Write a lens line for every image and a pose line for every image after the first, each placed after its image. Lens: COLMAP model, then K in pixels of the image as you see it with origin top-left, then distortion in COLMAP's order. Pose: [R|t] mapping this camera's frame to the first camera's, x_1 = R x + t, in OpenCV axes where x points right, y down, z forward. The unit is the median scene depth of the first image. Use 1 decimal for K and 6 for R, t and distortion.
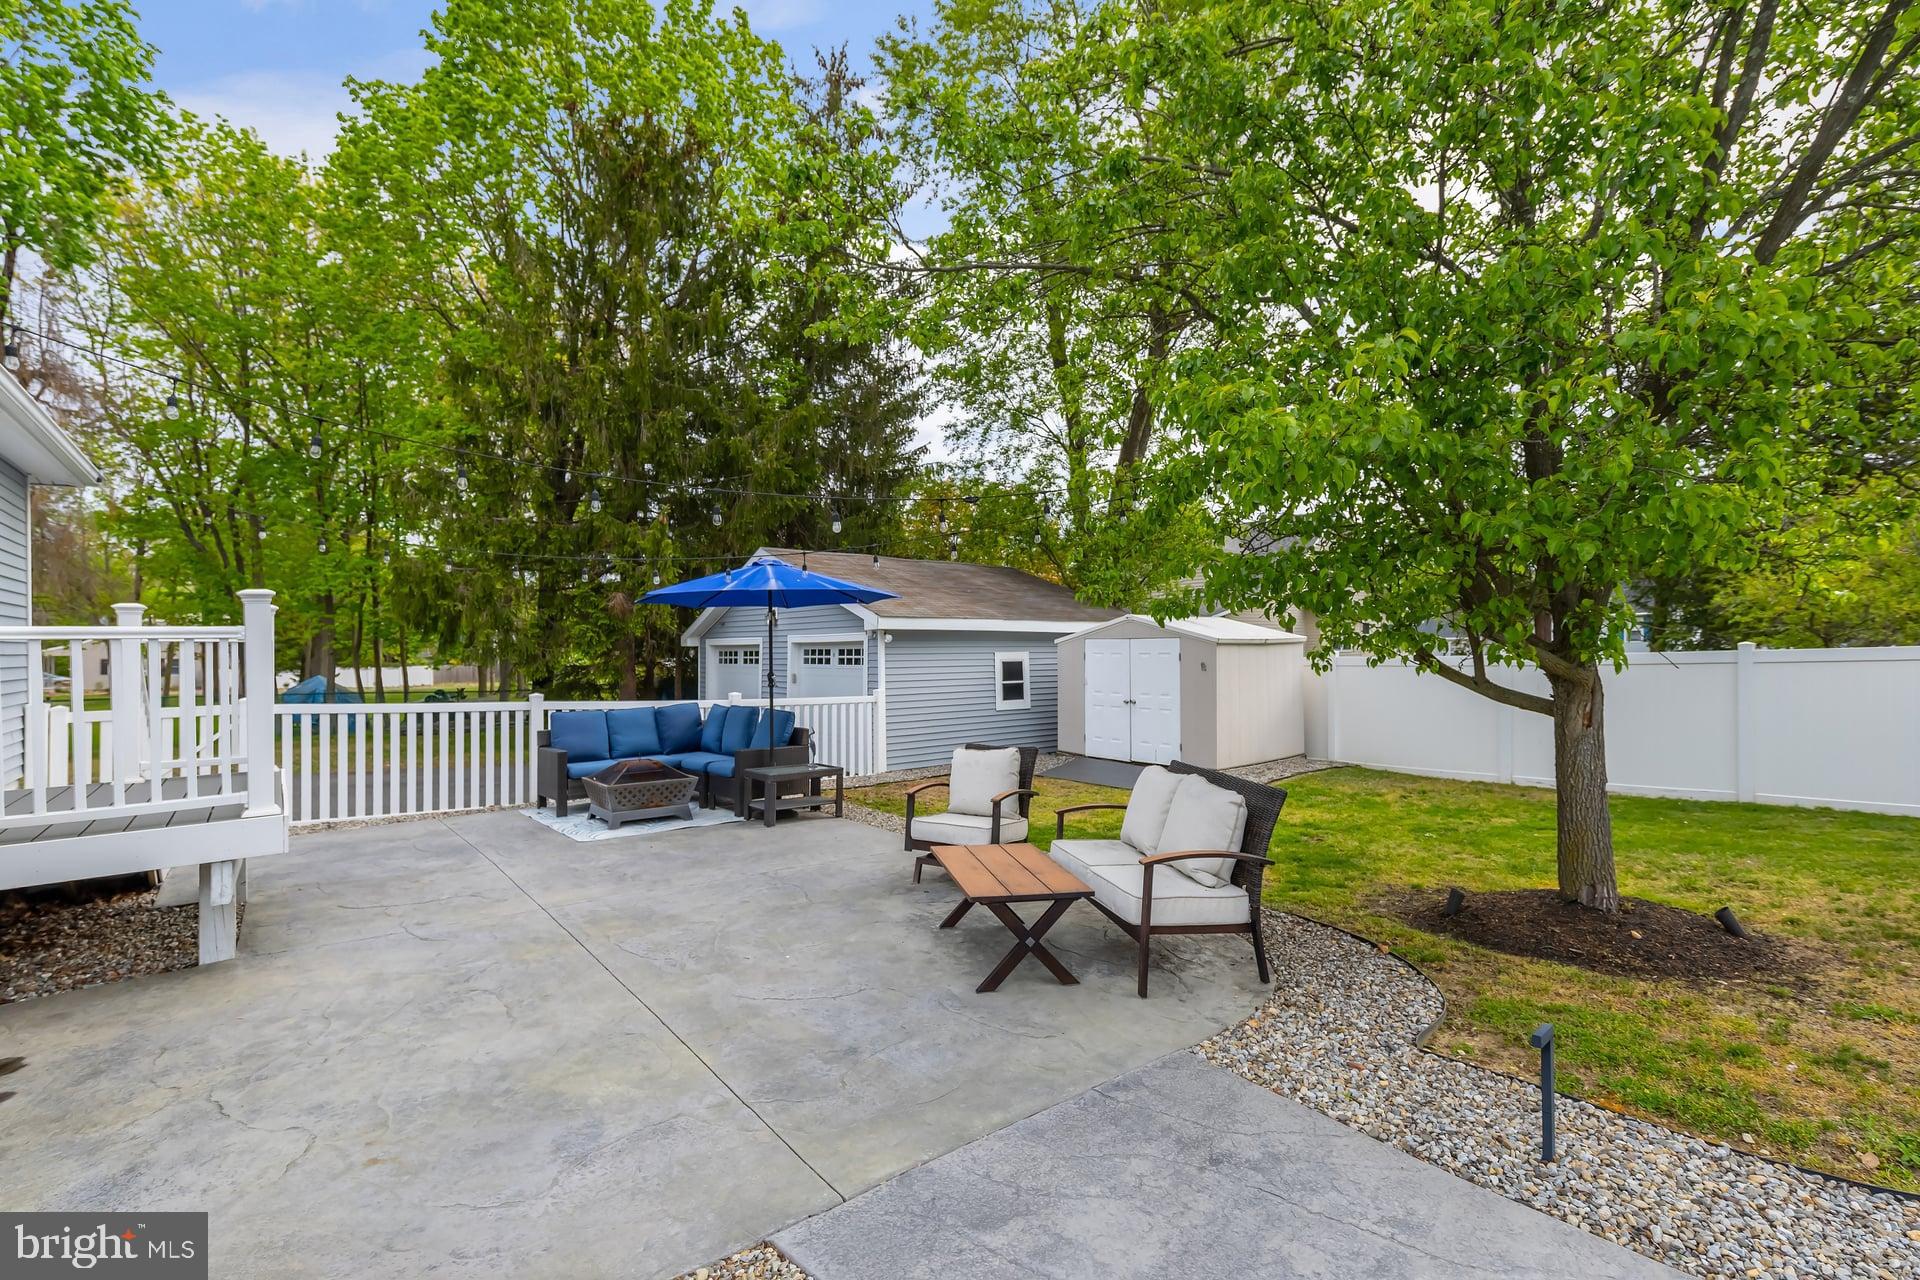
lens RADIAL K [[899.0, 0, 956.0], [0, 899.0, 641.1], [0, 0, 1]] dist [-0.001842, -0.000095]
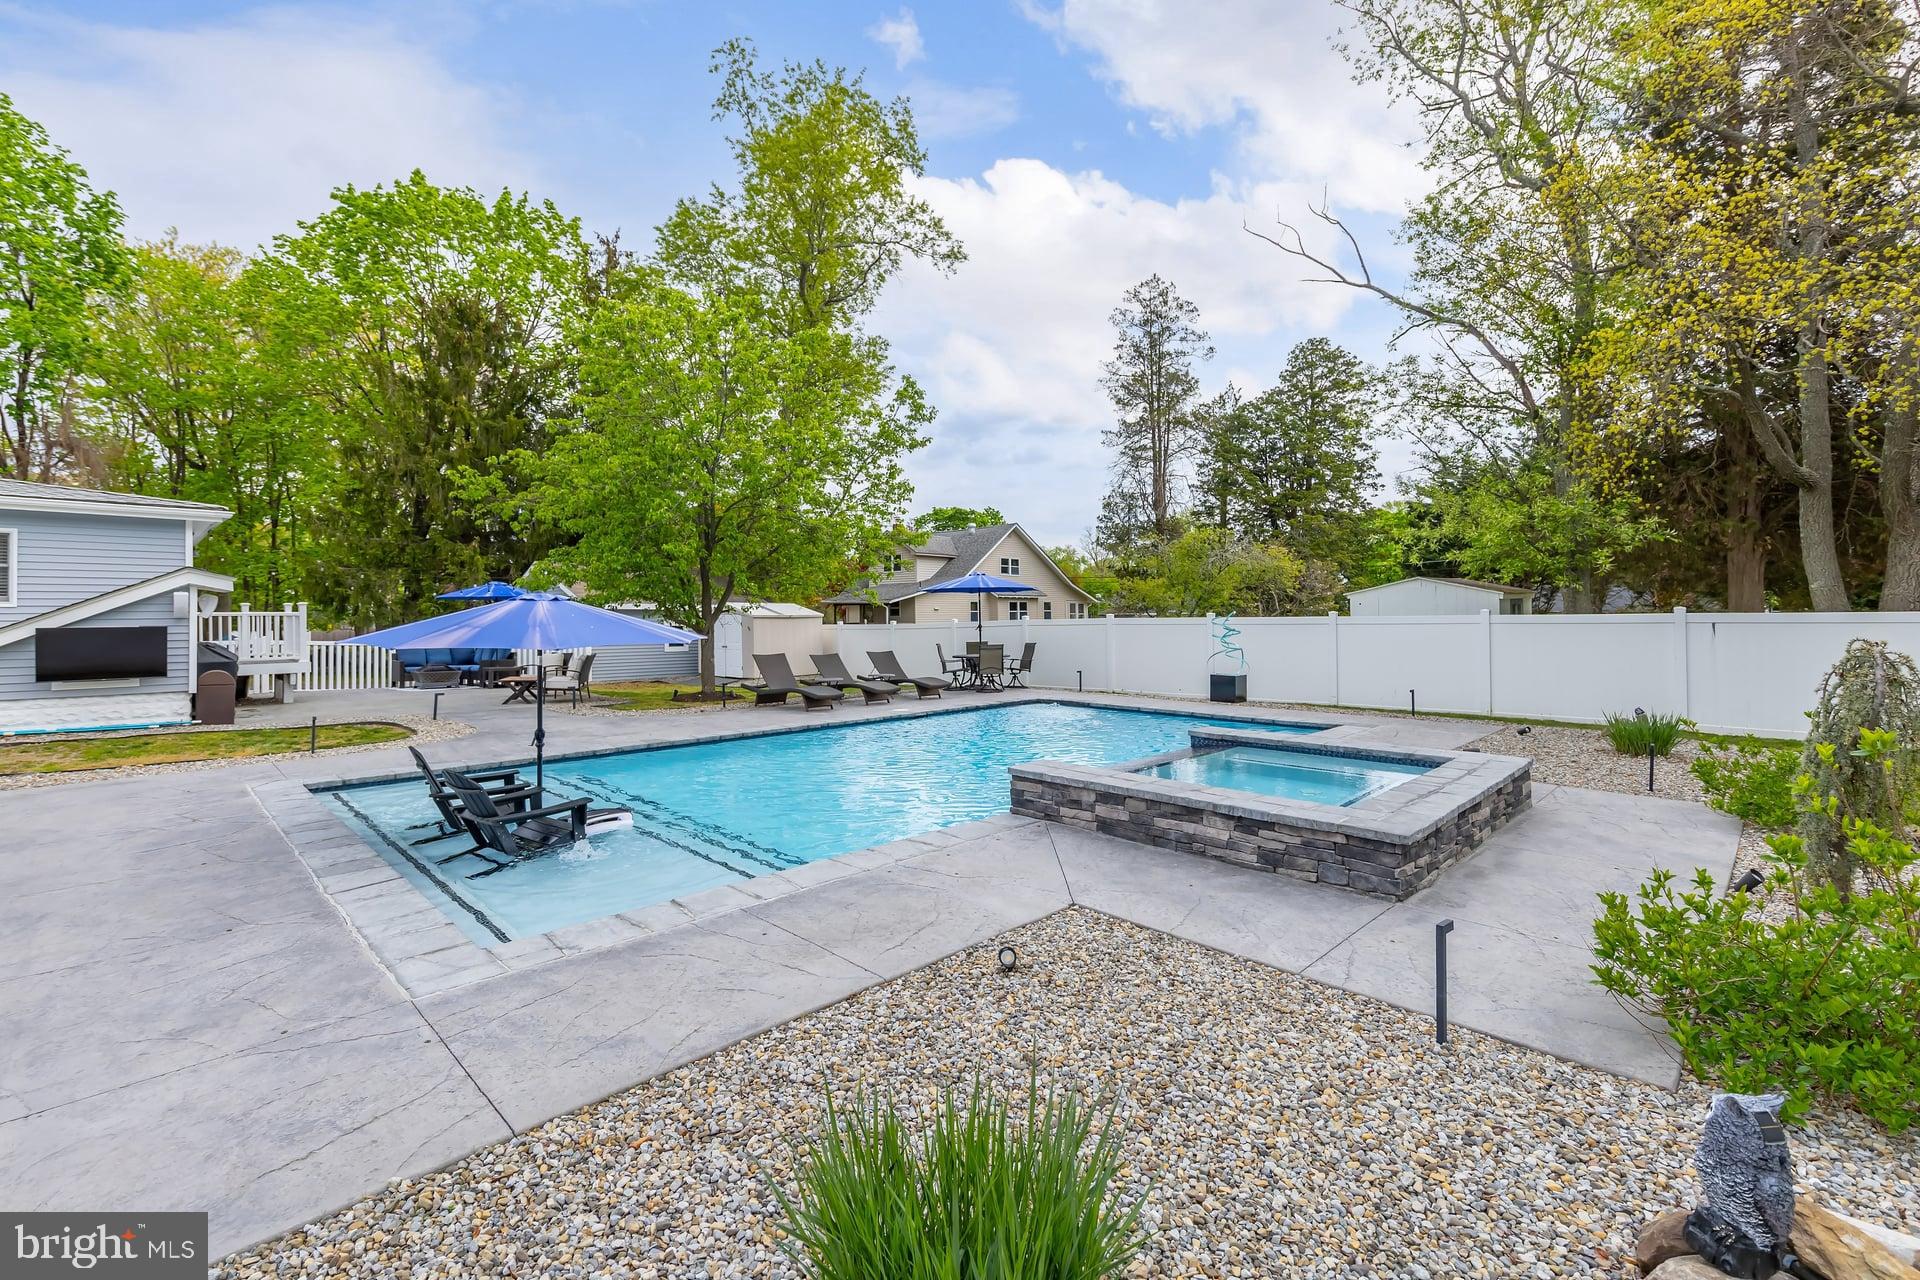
lens RADIAL K [[832.0, 0, 968.6], [0, 832.0, 616.1], [0, 0, 1]] dist [0.000529, 0.000121]
pose [[0.988737, 0.008685, 0.149412, 0.387299], [-0.009630, 0.999938, 0.005608, -0.012609], [-0.149354, -0.006983, 0.988759, -0.760786]]
